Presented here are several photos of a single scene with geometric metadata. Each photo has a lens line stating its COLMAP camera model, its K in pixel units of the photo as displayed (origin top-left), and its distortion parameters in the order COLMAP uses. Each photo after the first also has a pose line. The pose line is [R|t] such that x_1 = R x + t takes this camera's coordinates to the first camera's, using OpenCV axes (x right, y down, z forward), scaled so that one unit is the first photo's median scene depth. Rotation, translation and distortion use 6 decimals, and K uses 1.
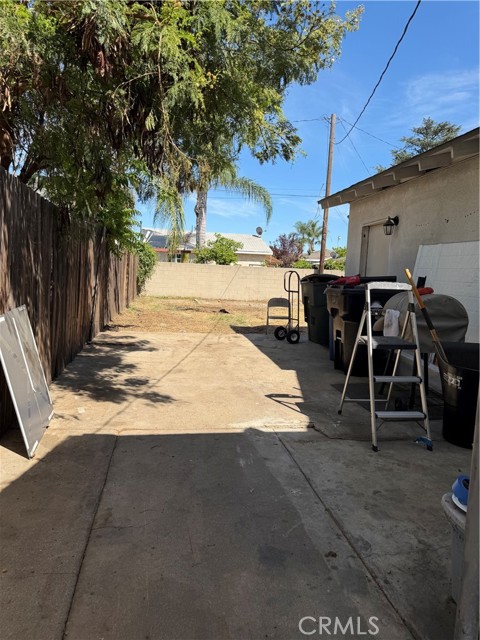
lens RADIAL K [[452.2, 0, 239.7], [0, 452.2, 321.1], [0, 0, 1]] dist [0.004232, -0.000589]
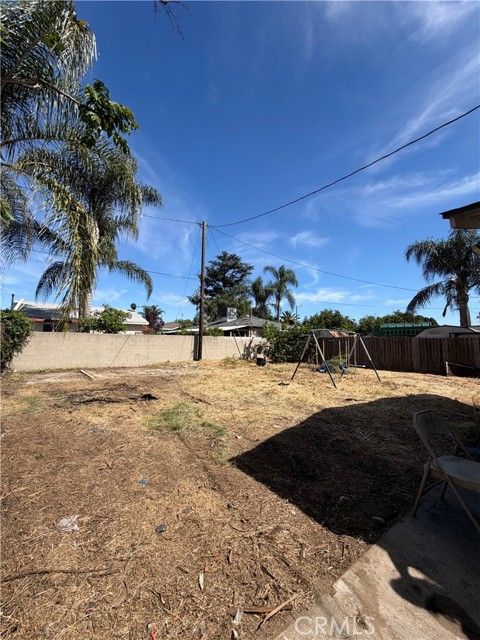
lens RADIAL K [[256.4, 0, 242.9], [0, 256.4, 319.3], [0, 0, 1]] dist [-0.000796, -0.000112]
pose [[0.868739, 0.009962, 0.495170, -0.064579], [0.075244, 0.985537, -0.151837, -0.042068], [-0.489521, 0.169165, 0.855425, 0.321526]]
